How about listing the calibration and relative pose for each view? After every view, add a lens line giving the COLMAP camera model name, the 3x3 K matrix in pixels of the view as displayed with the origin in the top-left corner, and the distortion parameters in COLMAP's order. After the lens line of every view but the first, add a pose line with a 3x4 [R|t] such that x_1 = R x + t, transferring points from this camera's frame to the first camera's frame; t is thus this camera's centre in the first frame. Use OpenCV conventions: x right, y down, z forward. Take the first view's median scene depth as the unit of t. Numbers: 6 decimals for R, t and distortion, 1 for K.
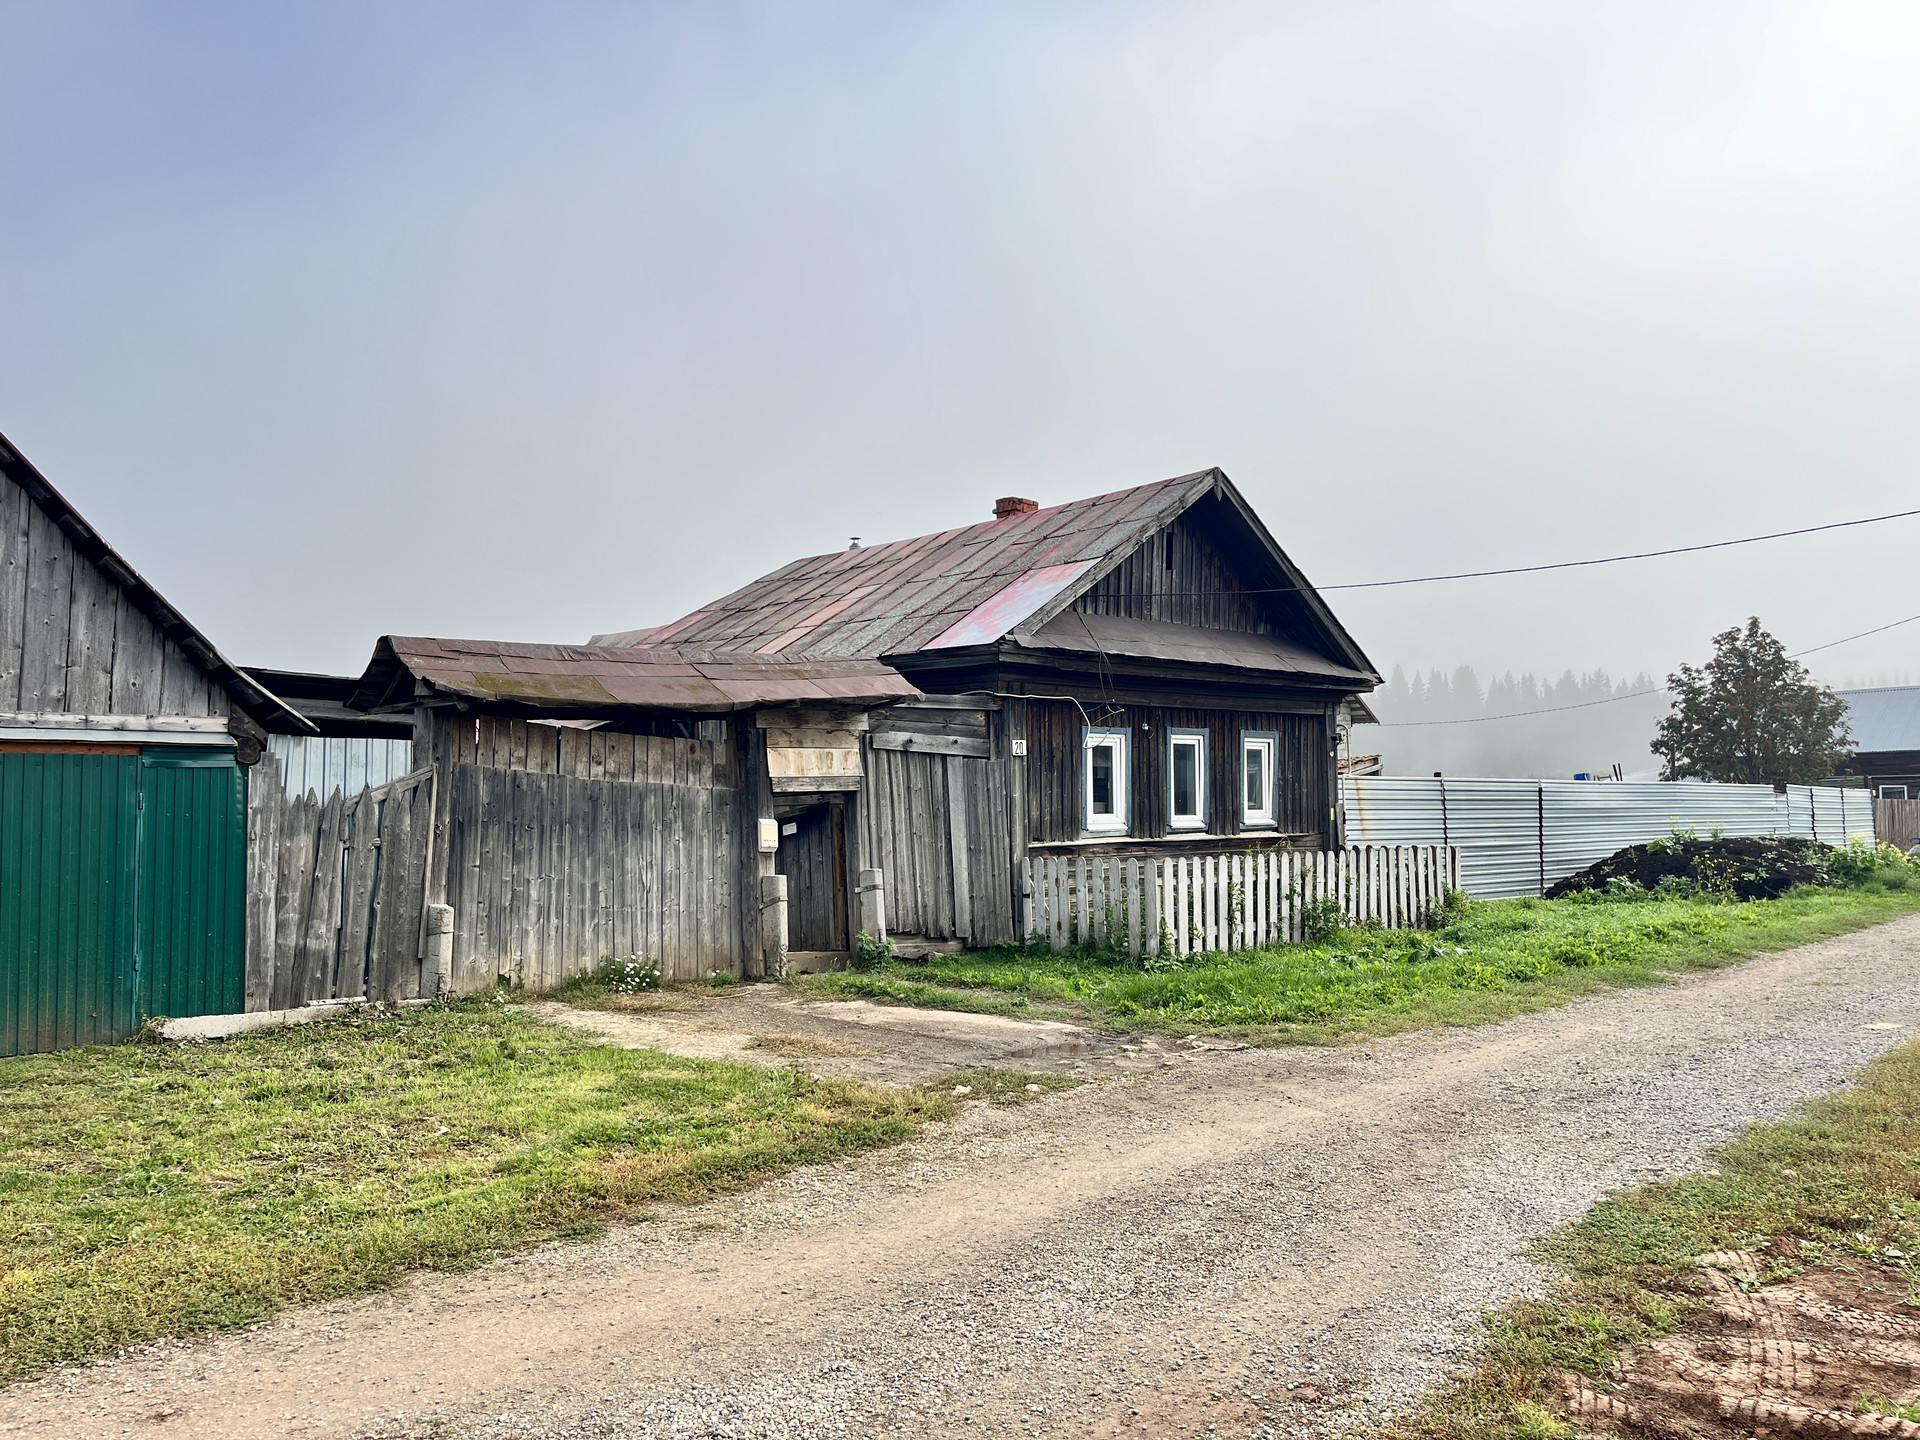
lens RADIAL K [[1442.7, 0, 960.0], [0, 1442.7, 720.0], [0, 0, 1]] dist [0.077905, -0.100303]
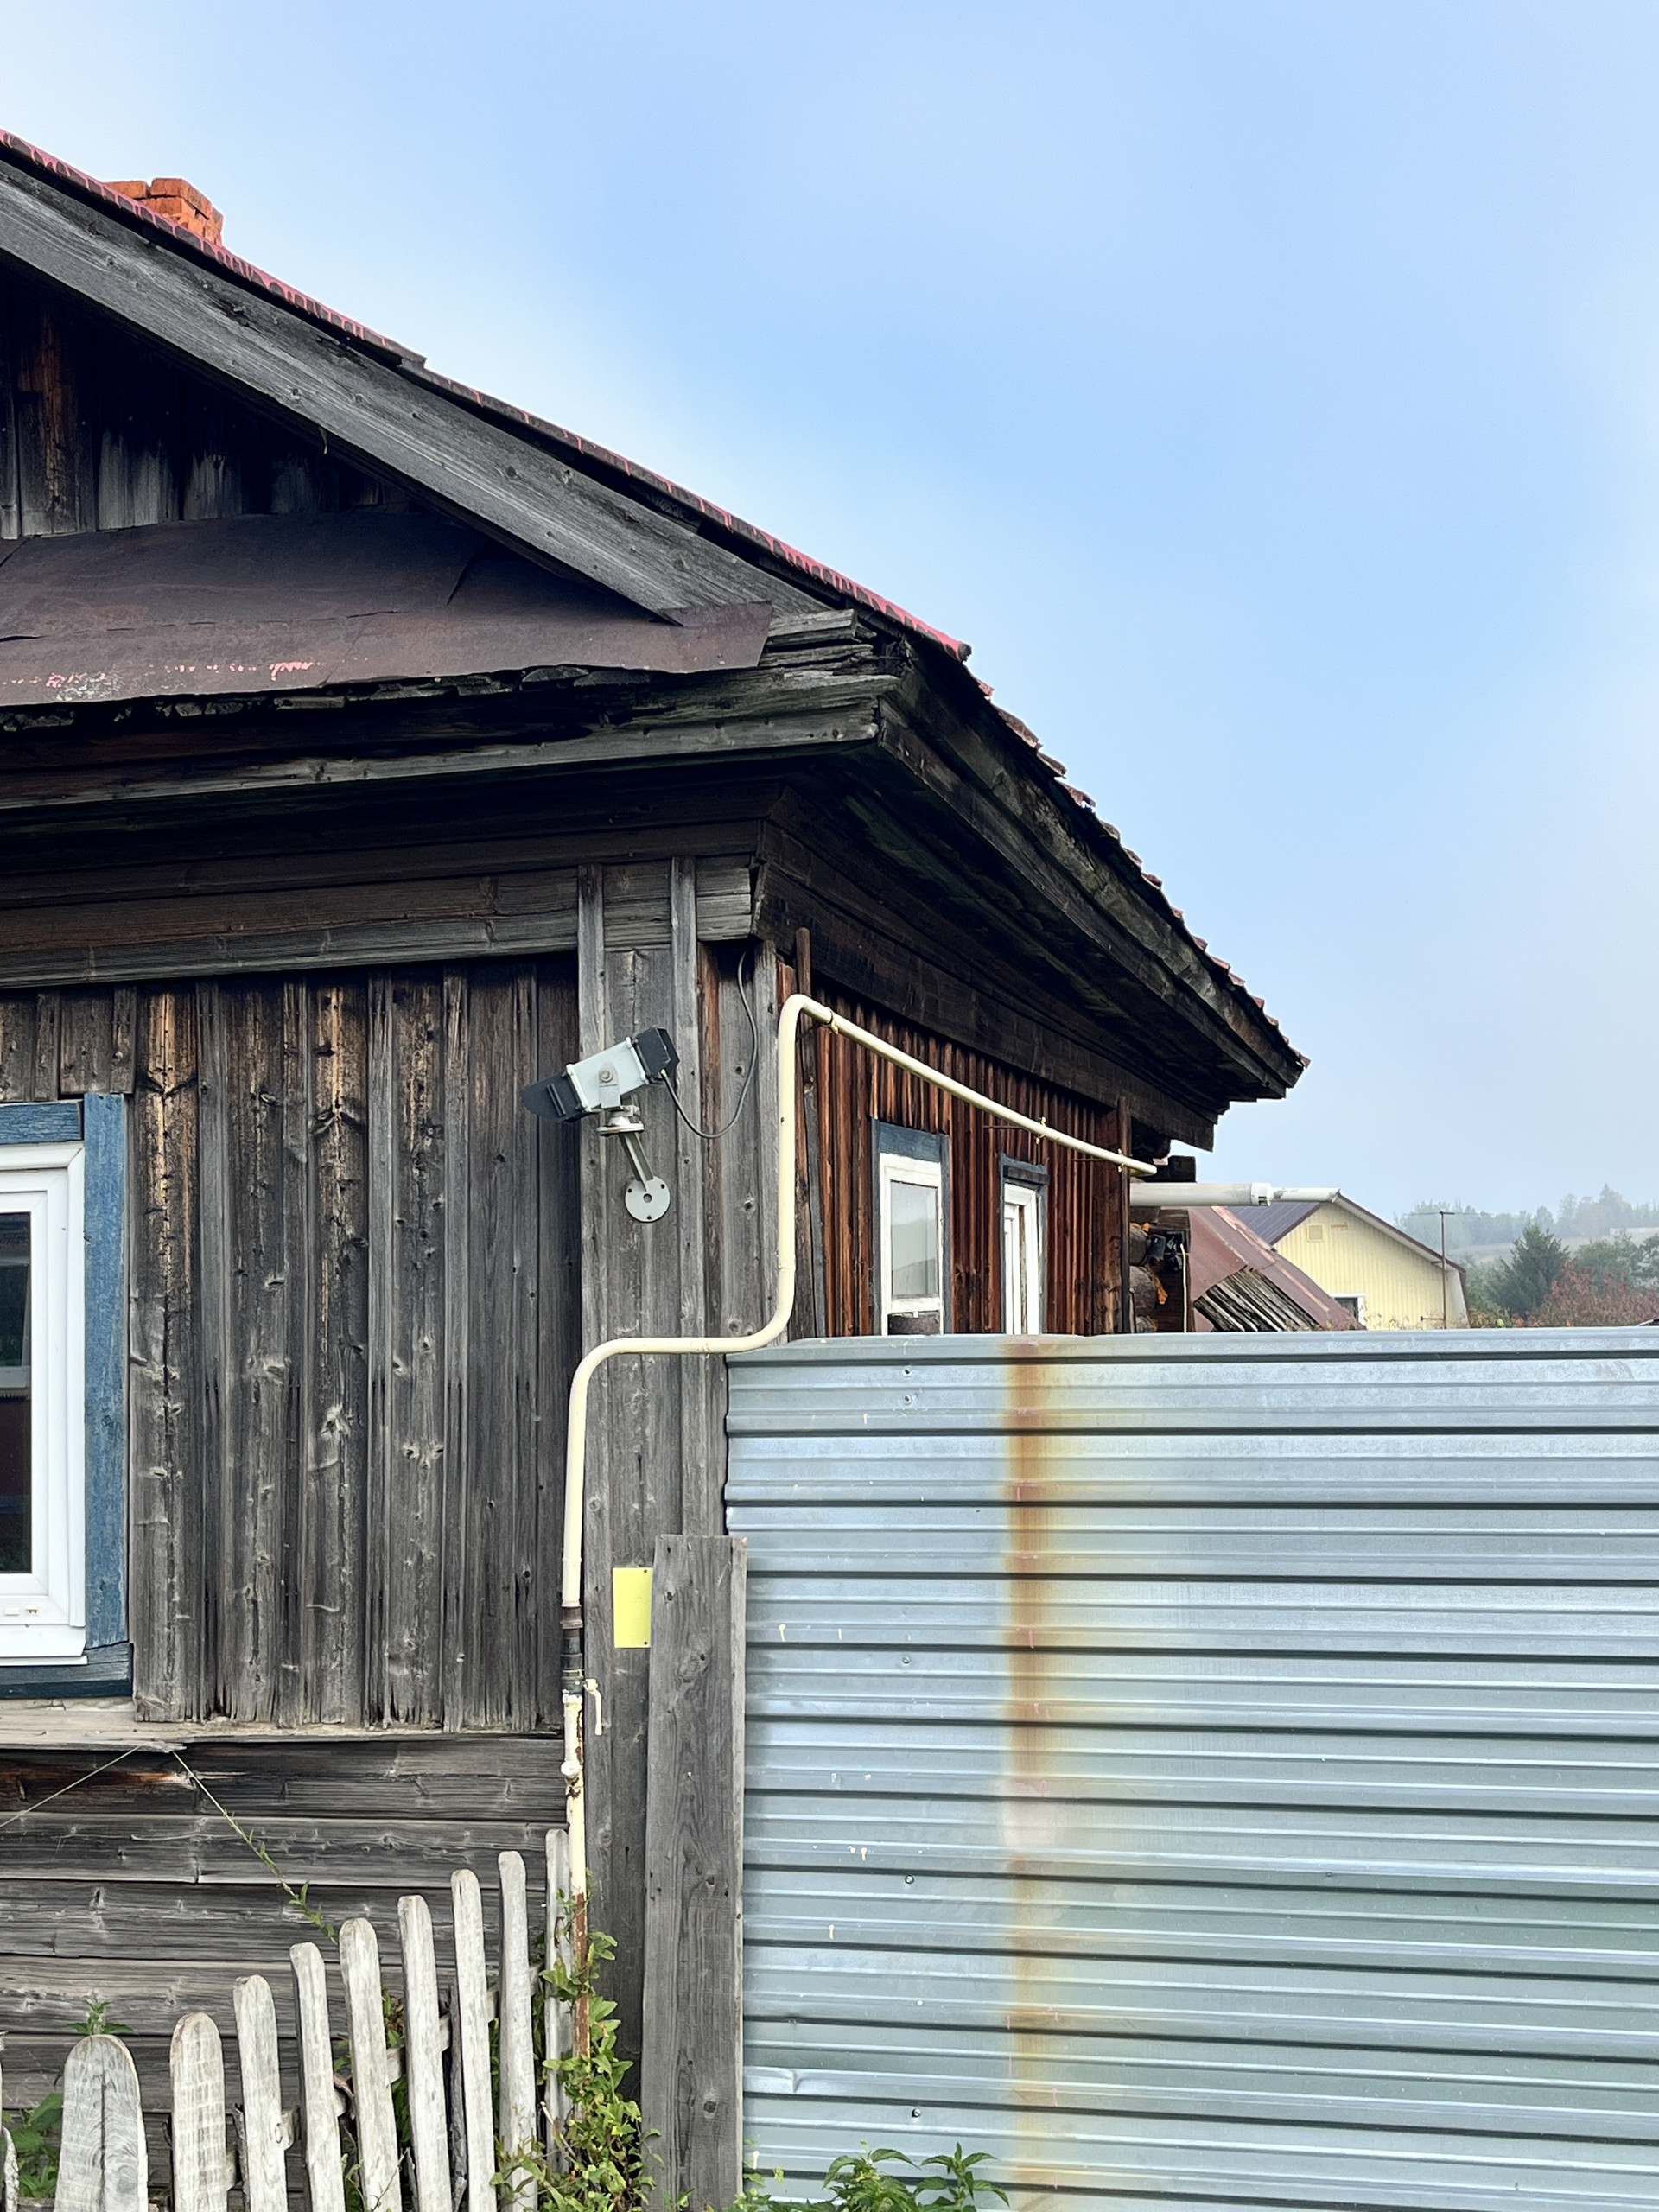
lens RADIAL K [[2867.8, 0, 829.5], [0, 2867.8, 1106.0], [0, 0, 1]] dist [0.071106, -0.045871]
pose [[0.535641, -0.070898, -0.841464, 0.697509], [0.067071, 0.996893, -0.041299, 0.036637], [0.841778, -0.034317, 0.538732, 1.161729]]
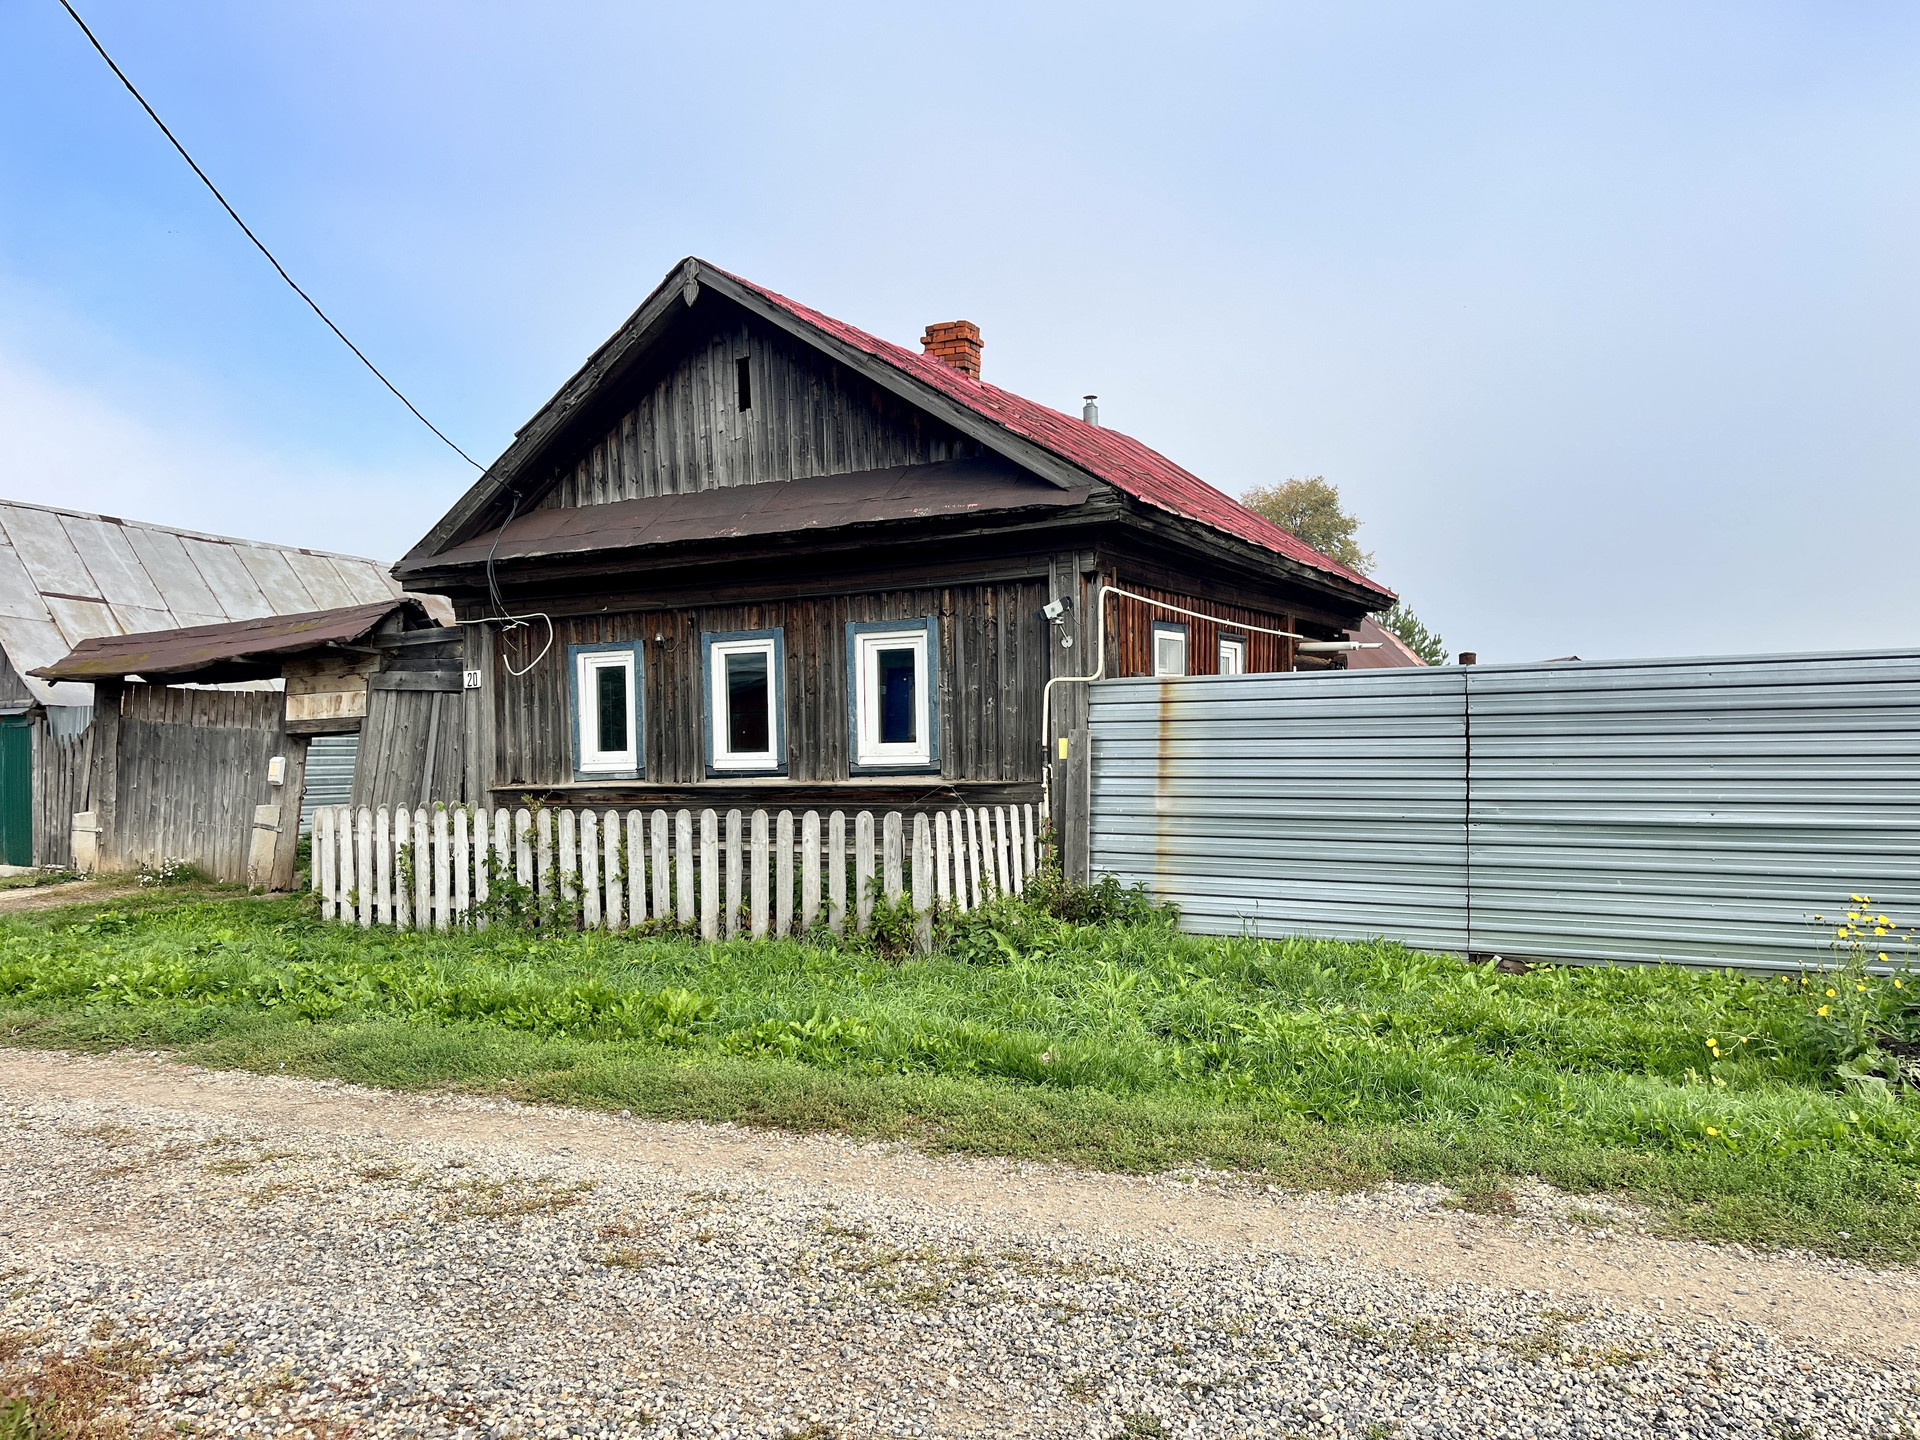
lens RADIAL K [[1442.7, 0, 960.0], [0, 1442.7, 720.0], [0, 0, 1]] dist [0.077905, -0.100303]
pose [[0.289950, -0.013344, -0.956949, 1.054548], [0.070153, 0.997509, 0.007346, 0.062730], [0.954467, -0.069263, 0.290164, 1.078687]]
